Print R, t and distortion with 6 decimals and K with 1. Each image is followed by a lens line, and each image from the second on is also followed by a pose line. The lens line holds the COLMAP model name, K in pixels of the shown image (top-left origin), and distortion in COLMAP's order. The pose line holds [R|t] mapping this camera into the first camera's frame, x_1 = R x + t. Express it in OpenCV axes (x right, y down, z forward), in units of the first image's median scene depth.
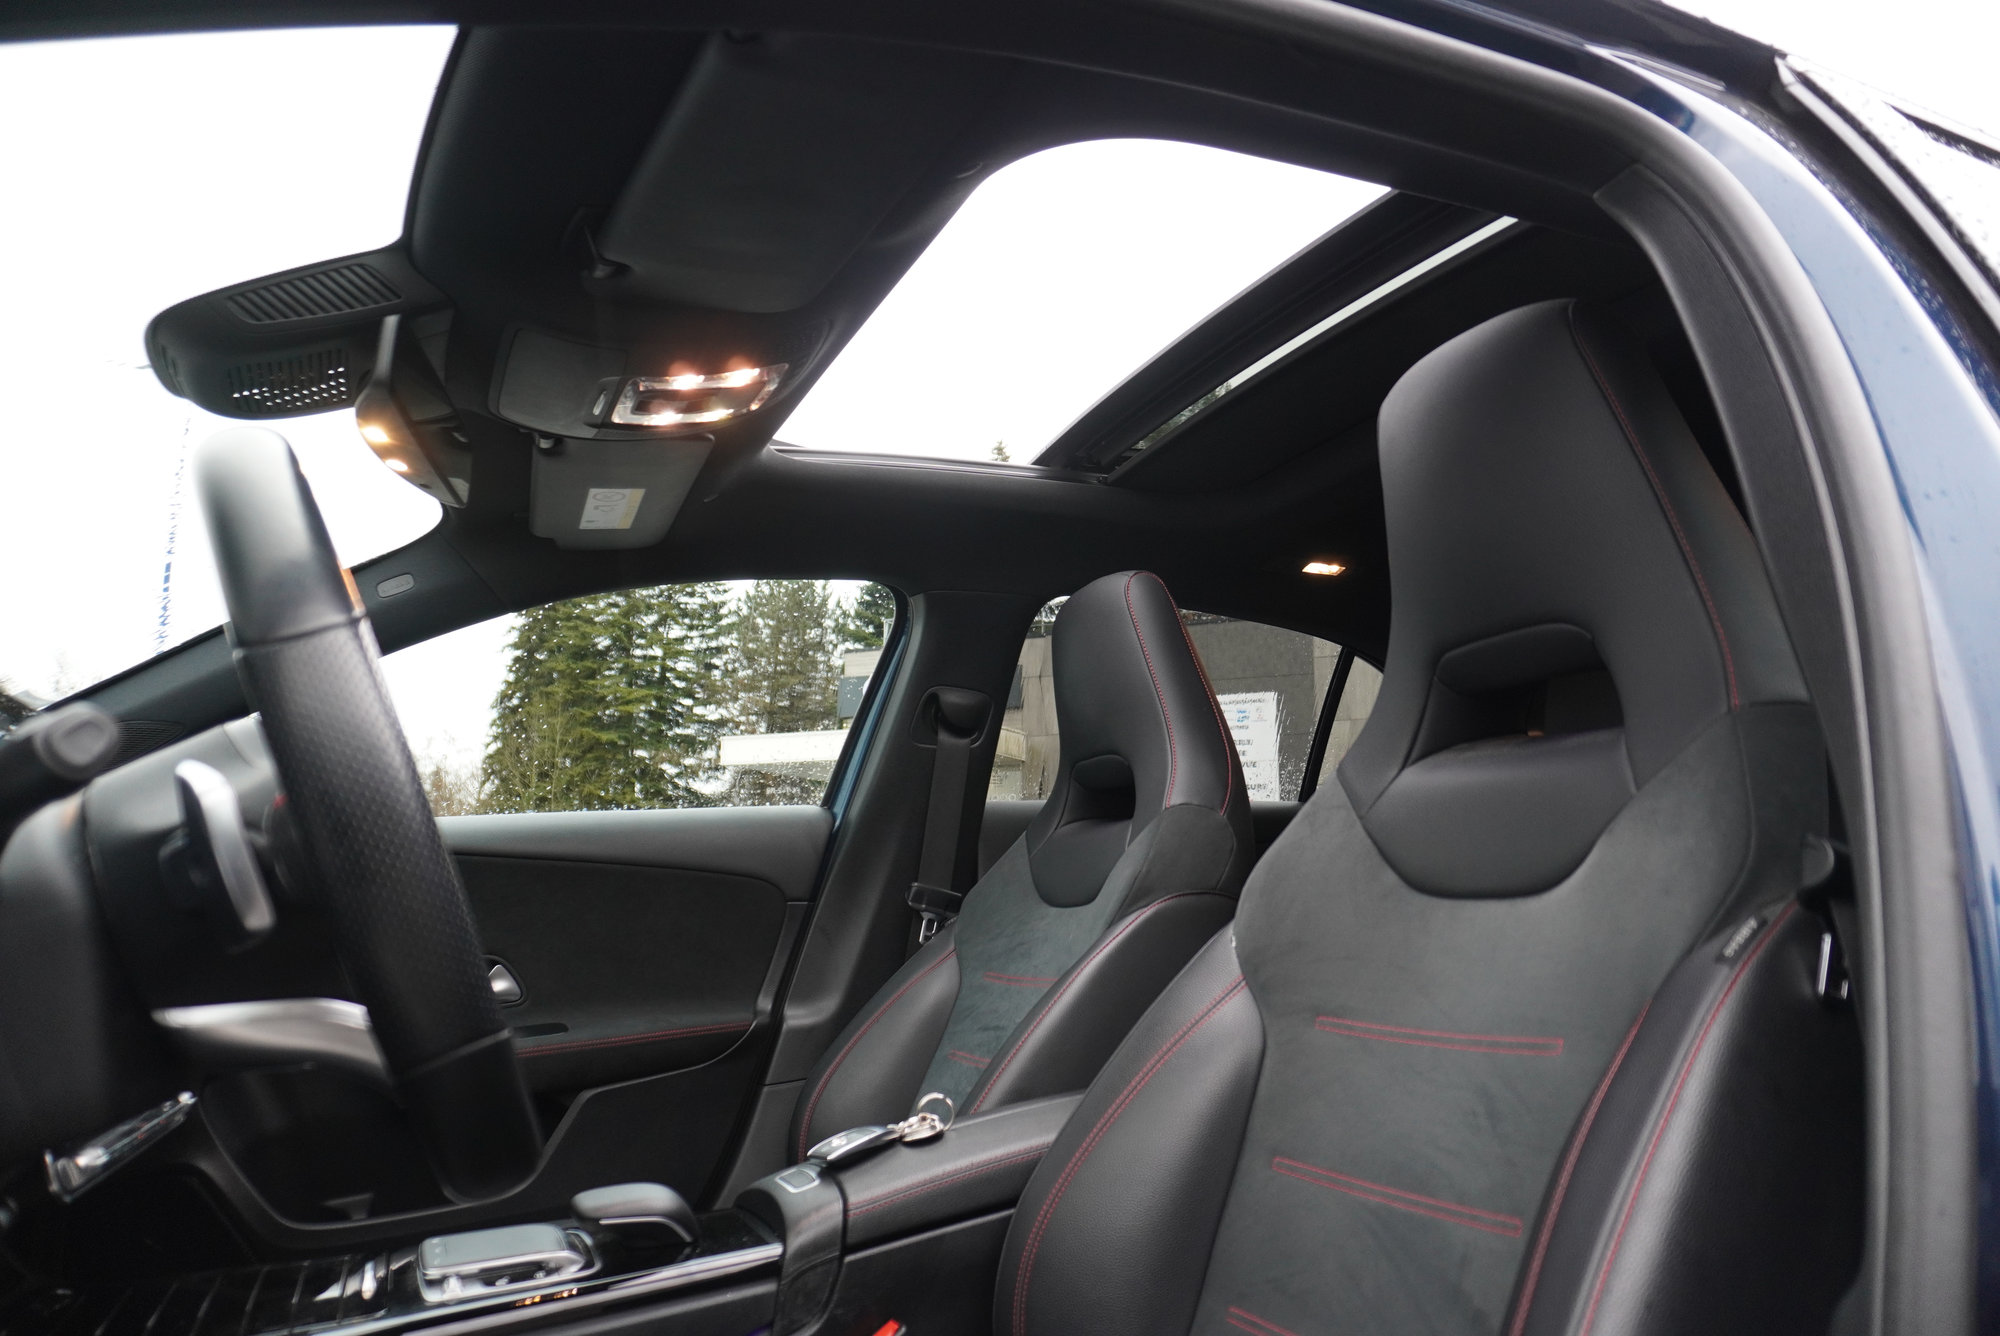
lens RADIAL K [[1321.2, 0, 1000.5], [0, 1321.2, 684.6], [0, 0, 1]] dist [-0.050333, 0.026684]
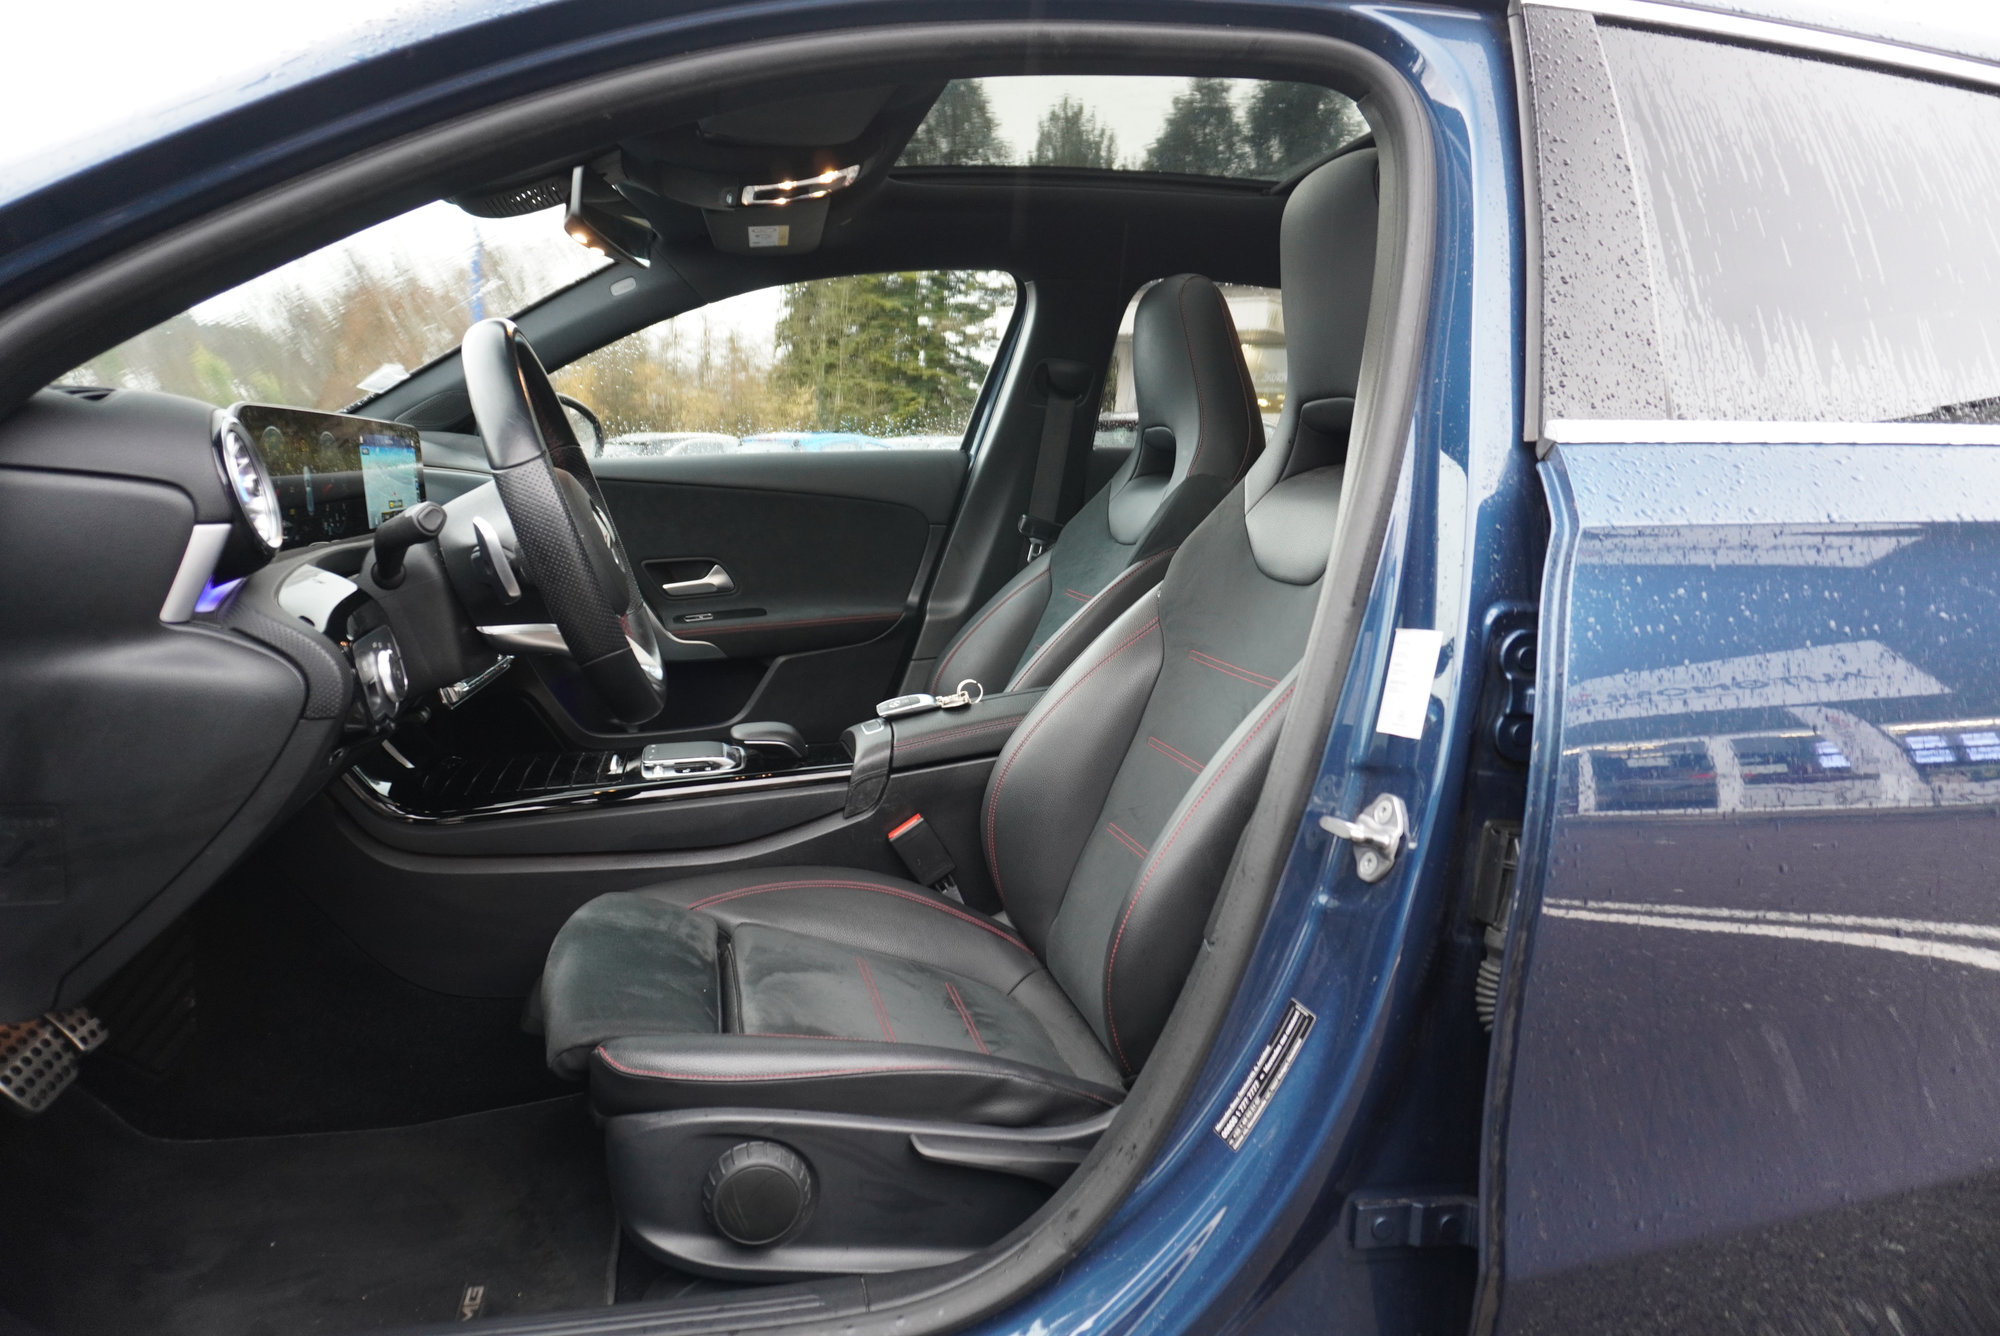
lens RADIAL K [[1321.2, 0, 1011.7], [0, 1321.2, 673.8], [0, 0, 1]] dist [-0.050333, 0.026684]
pose [[0.978835, 0.069318, -0.192556, 0.195246], [-0.006481, 0.950919, 0.309373, -0.108843], [0.204550, -0.301577, 0.931241, -0.263424]]
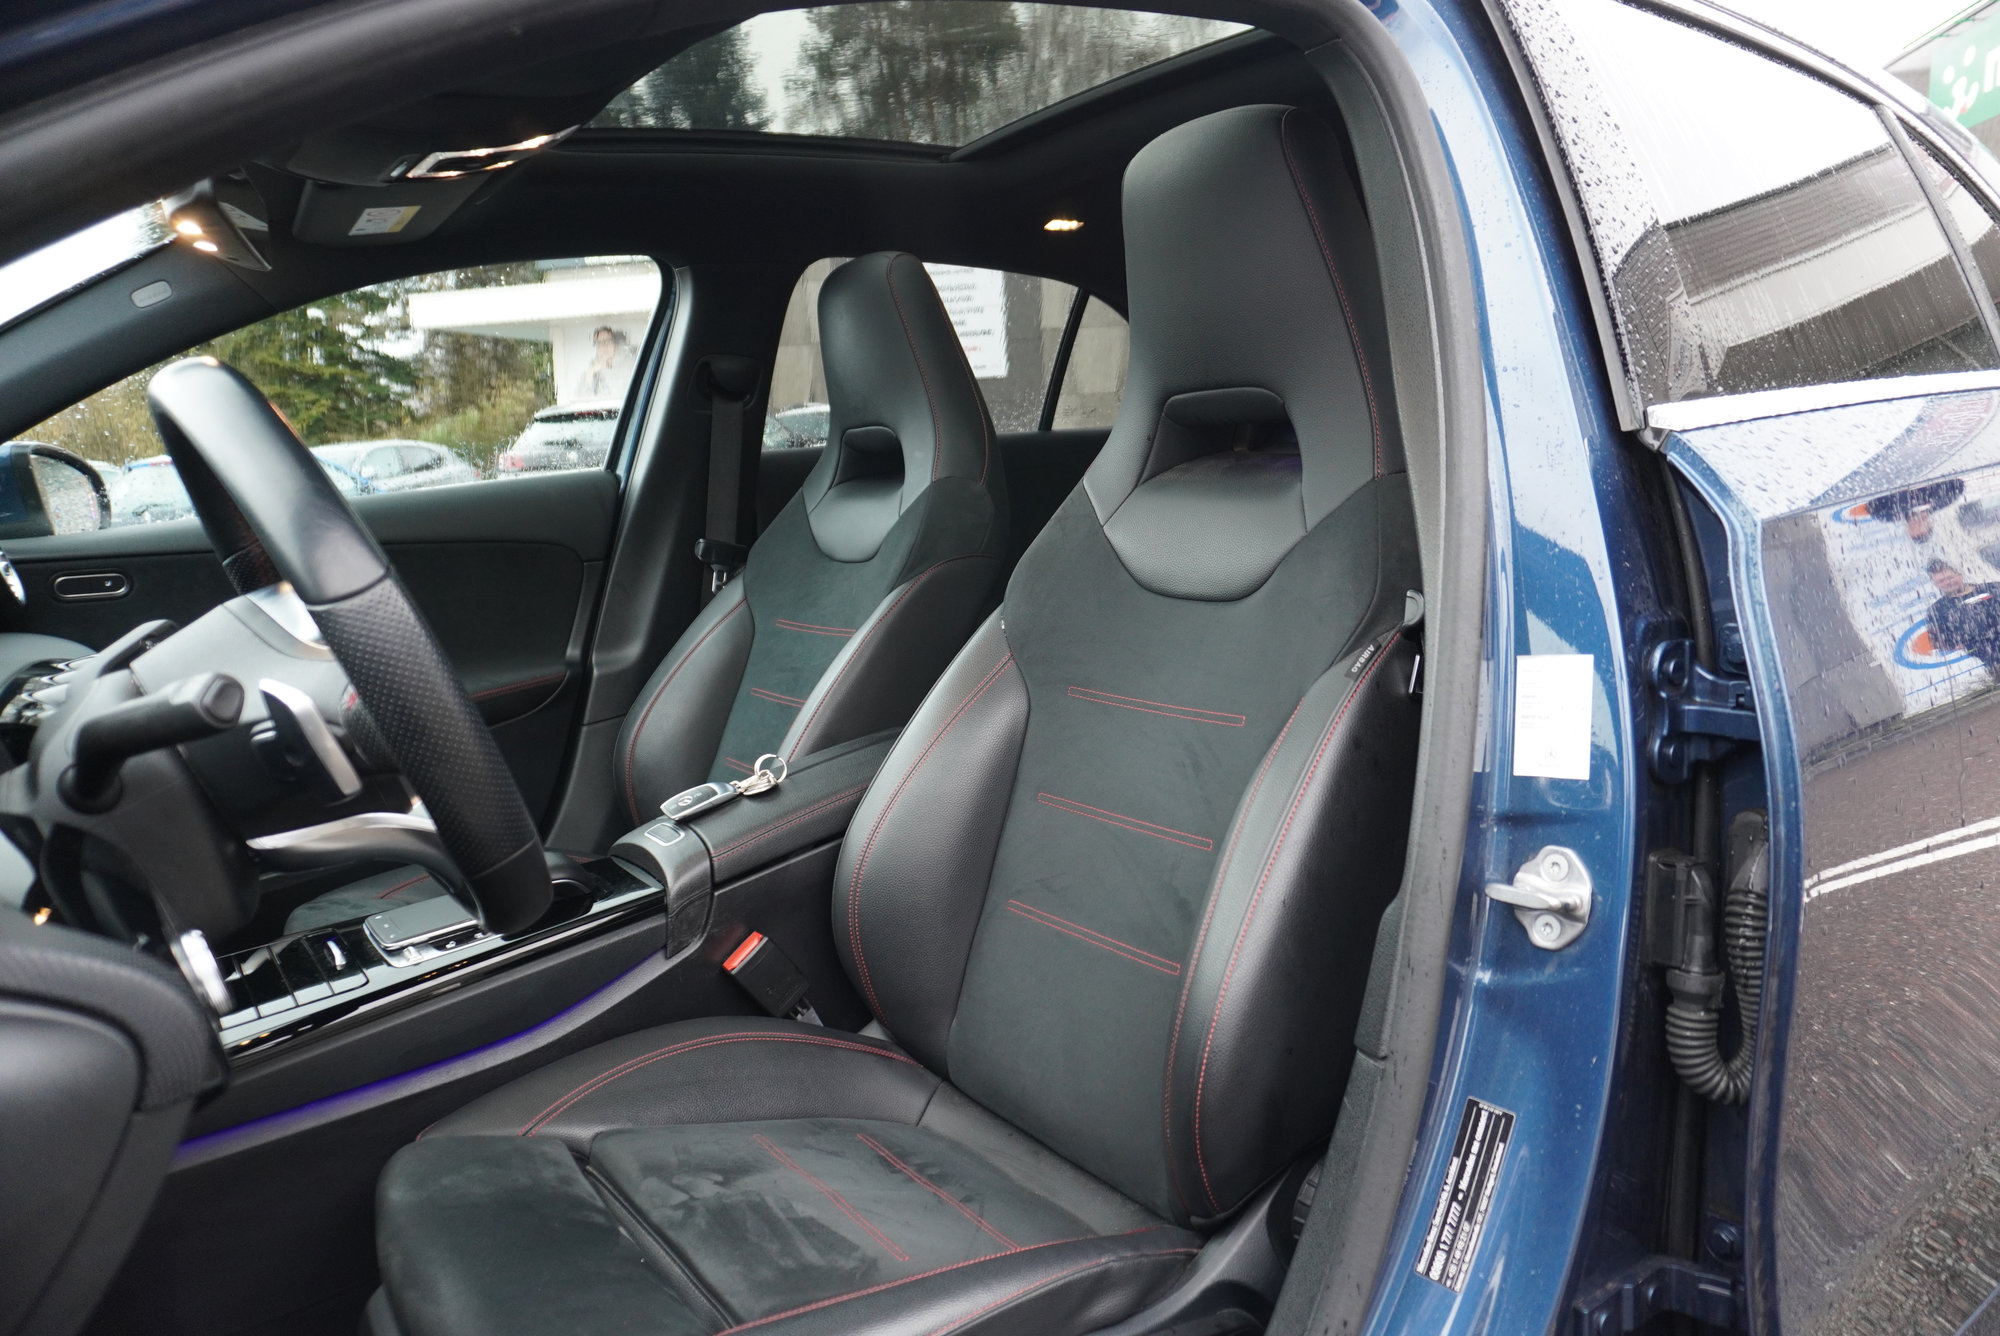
lens RADIAL K [[1321.2, 0, 1006.6], [0, 1321.2, 668.0], [0, 0, 1]] dist [-0.050333, 0.026684]
pose [[0.977844, -0.075914, 0.195087, -0.043517], [0.008766, 0.945961, 0.324163, -0.111447], [-0.209153, -0.315270, 0.925667, -0.113058]]
